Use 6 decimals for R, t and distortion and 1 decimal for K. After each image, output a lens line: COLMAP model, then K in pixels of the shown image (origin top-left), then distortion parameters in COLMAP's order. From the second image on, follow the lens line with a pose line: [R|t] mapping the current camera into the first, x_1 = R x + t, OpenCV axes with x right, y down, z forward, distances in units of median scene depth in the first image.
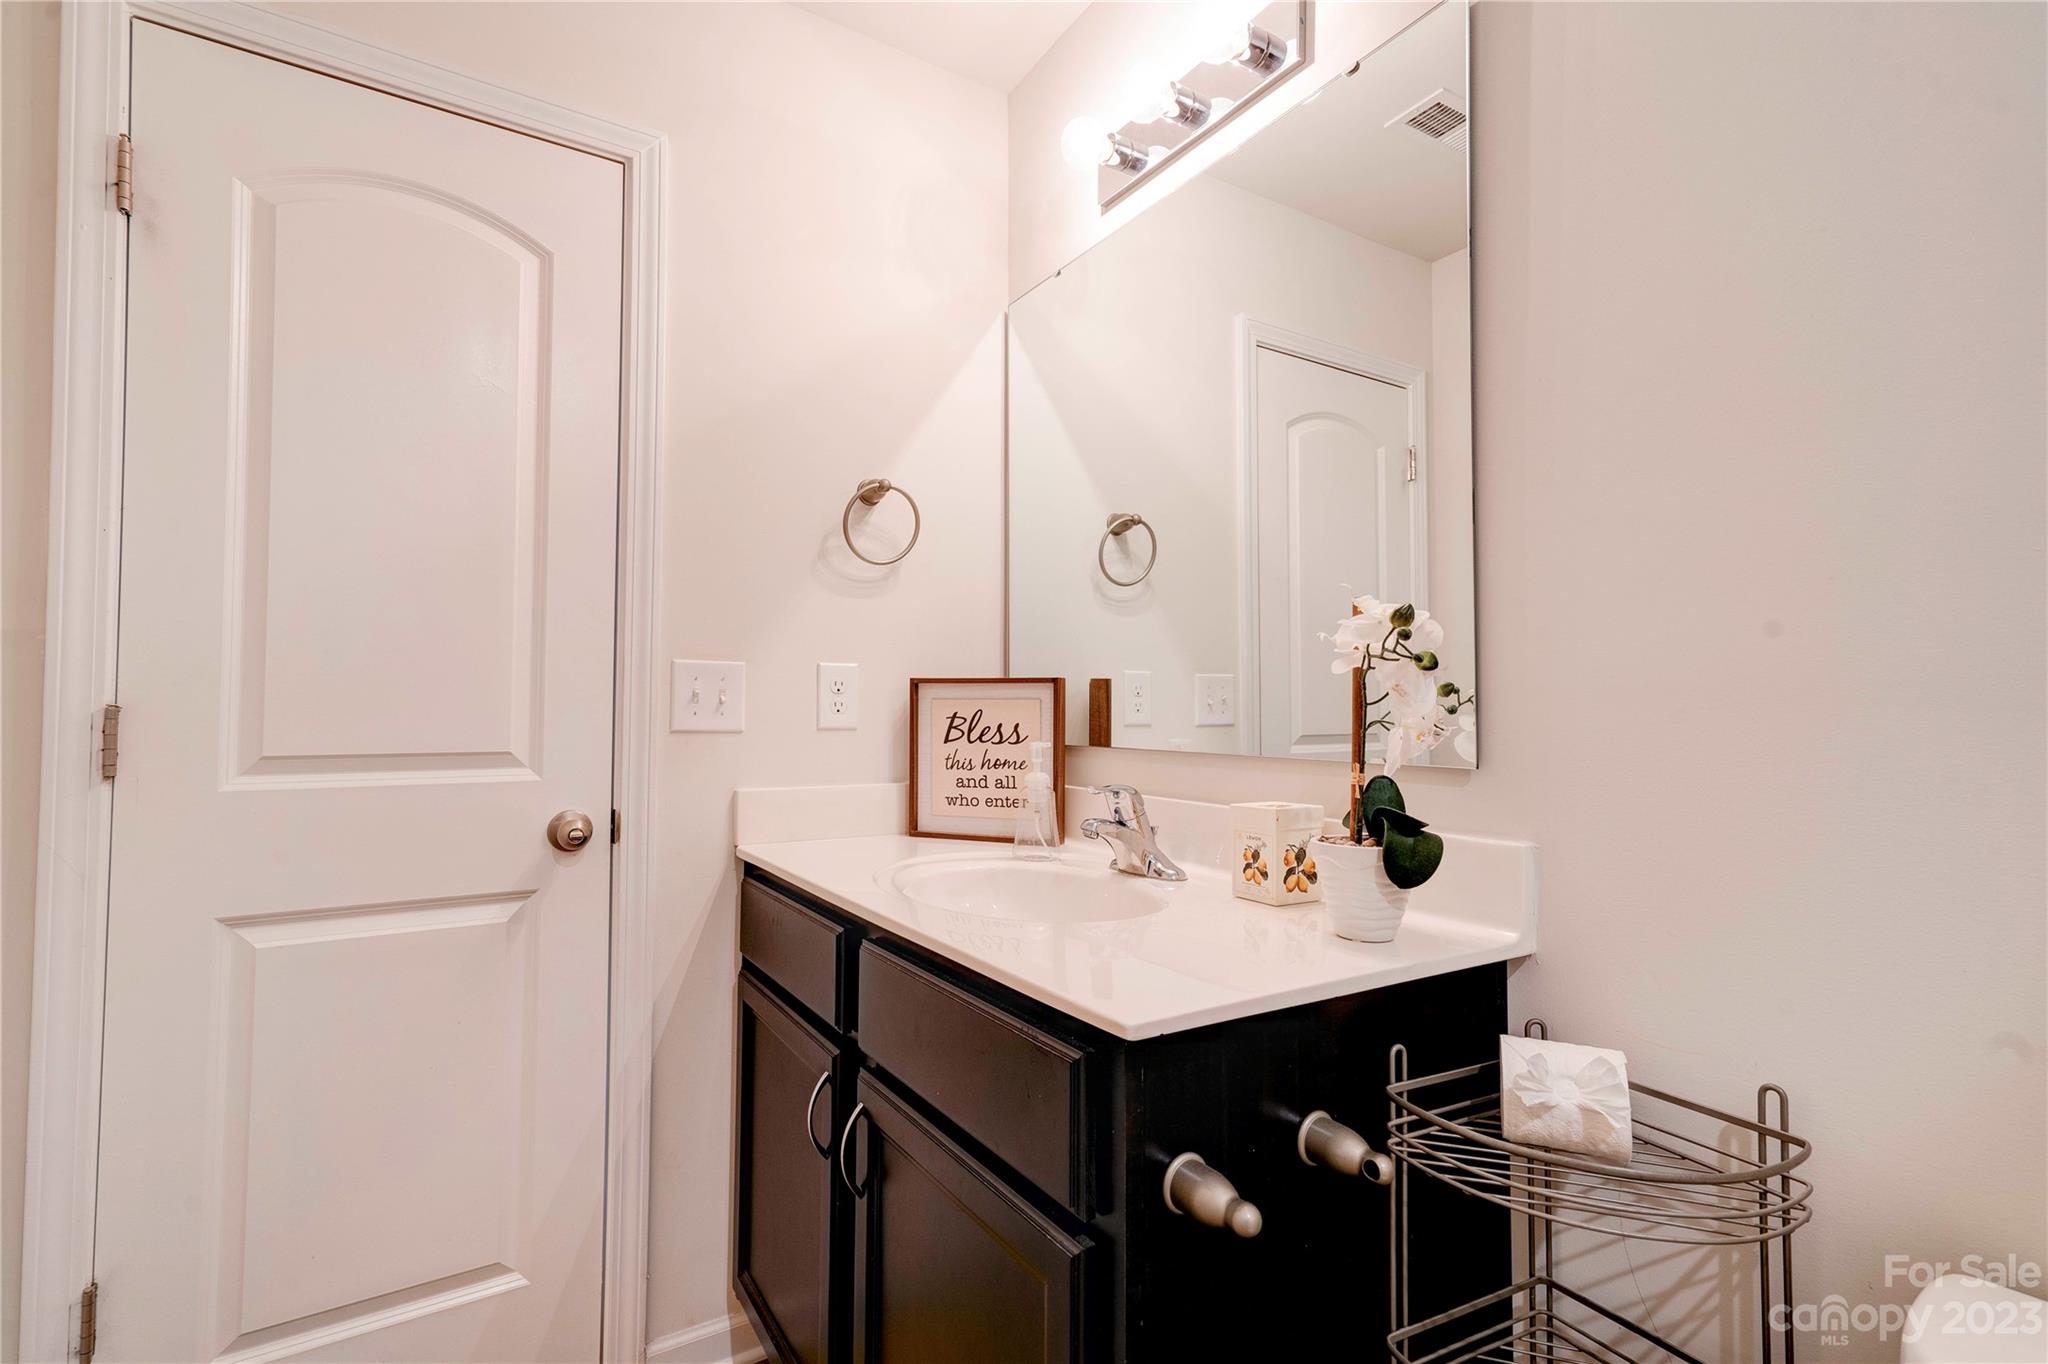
lens RADIAL K [[931.6, 0, 1024.0], [0, 931.6, 682.0], [0, 0, 1]] dist [-0.001539, 0.005591]
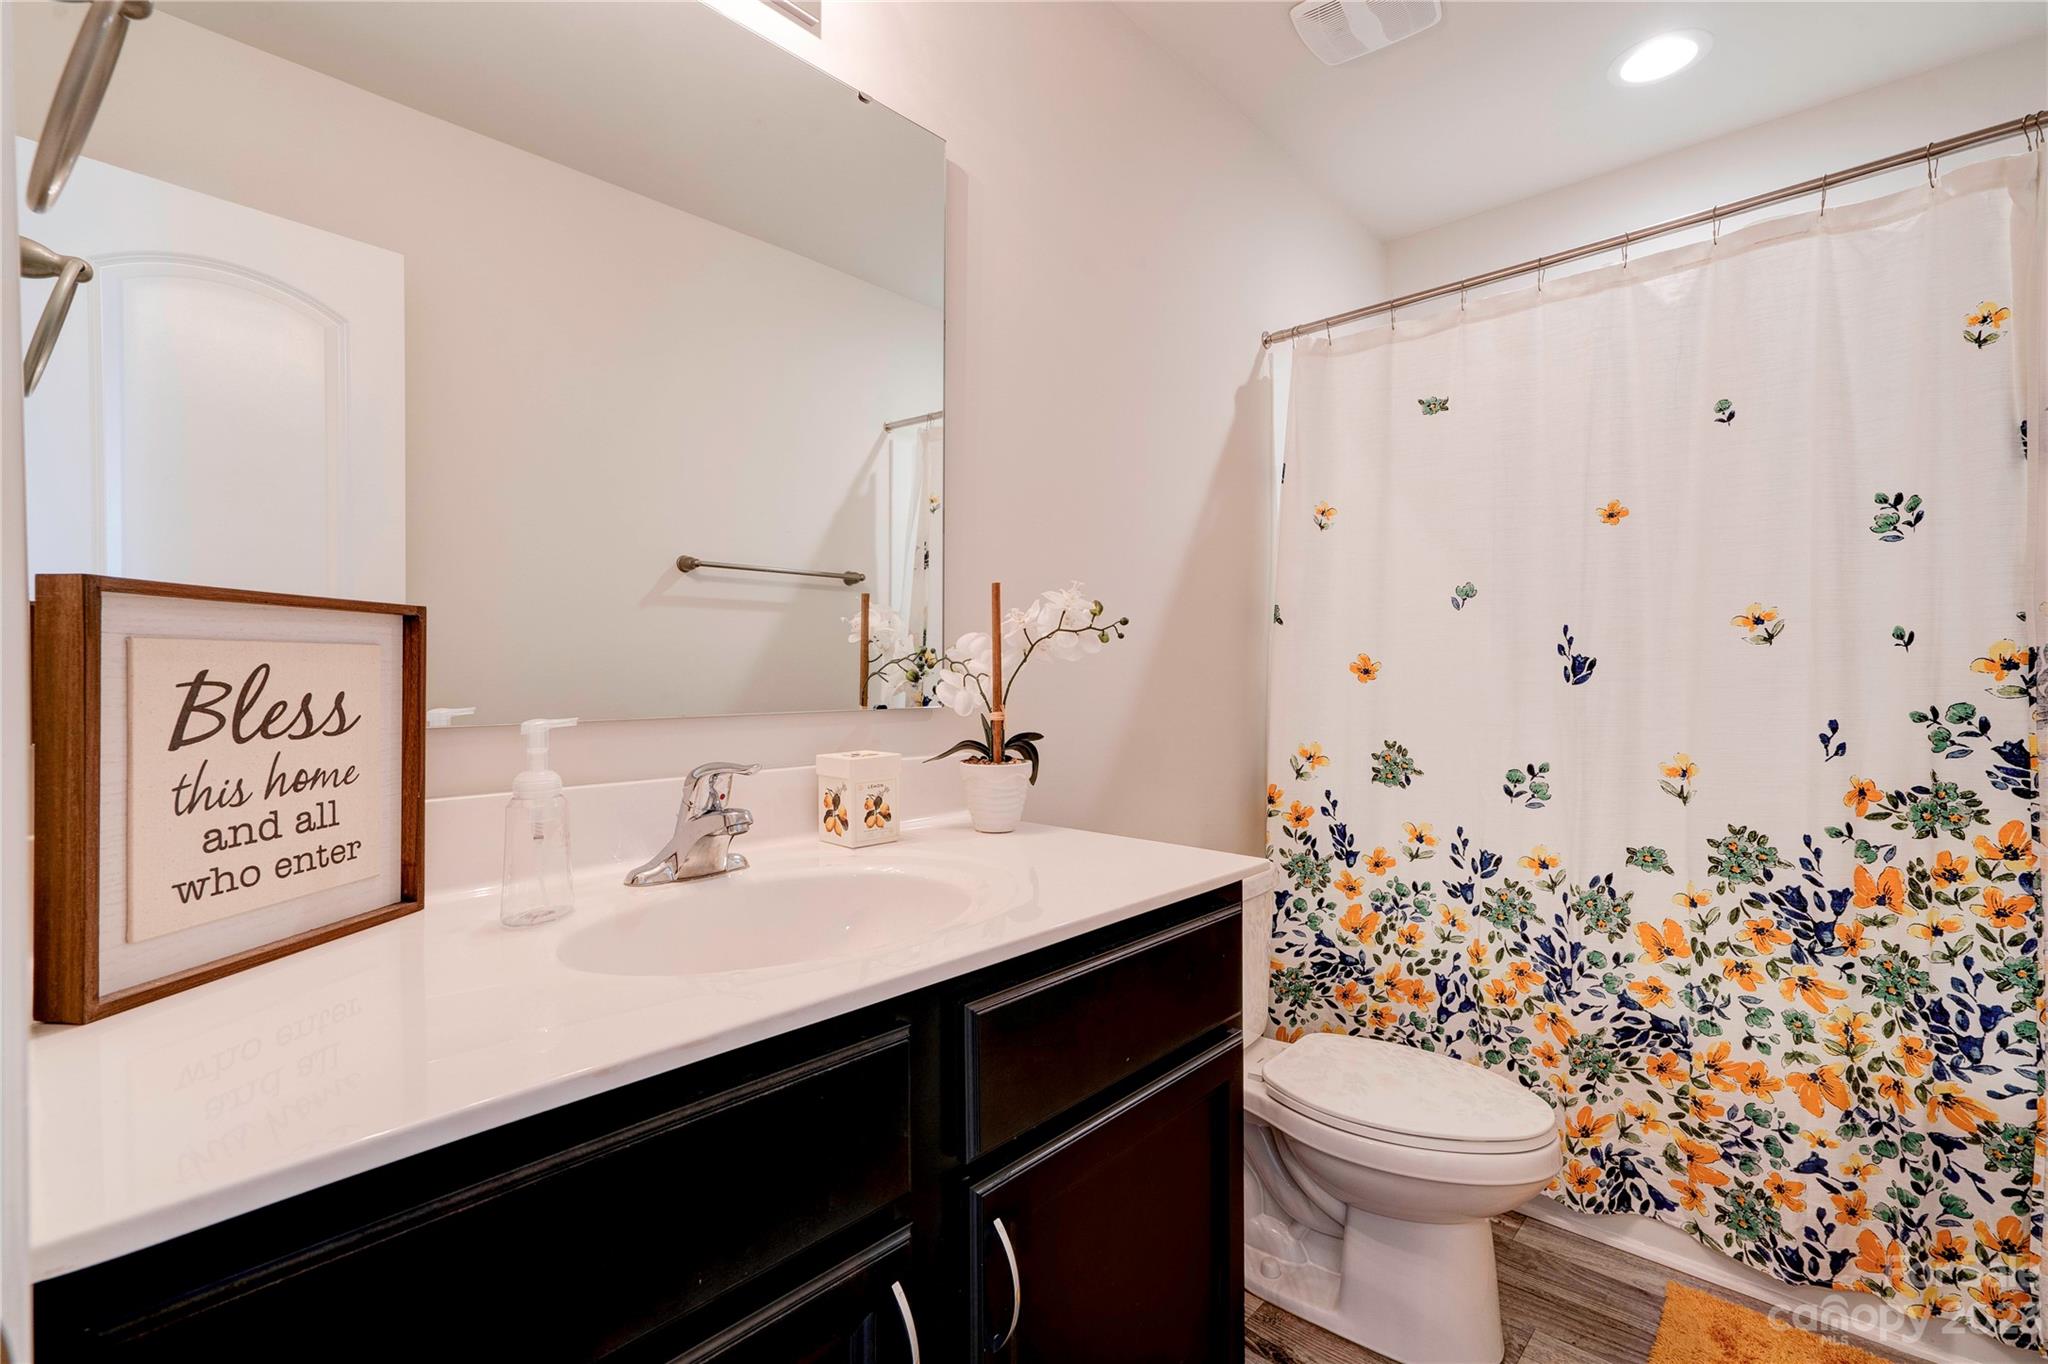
lens RADIAL K [[931.6, 0, 1024.0], [0, 931.6, 682.0], [0, 0, 1]] dist [-0.001539, 0.005591]
pose [[-0.251749, -0.018697, 0.967612, -0.565324], [-0.031055, 0.999455, 0.011232, 0.021992], [-0.967294, -0.027222, -0.252192, 0.765162]]
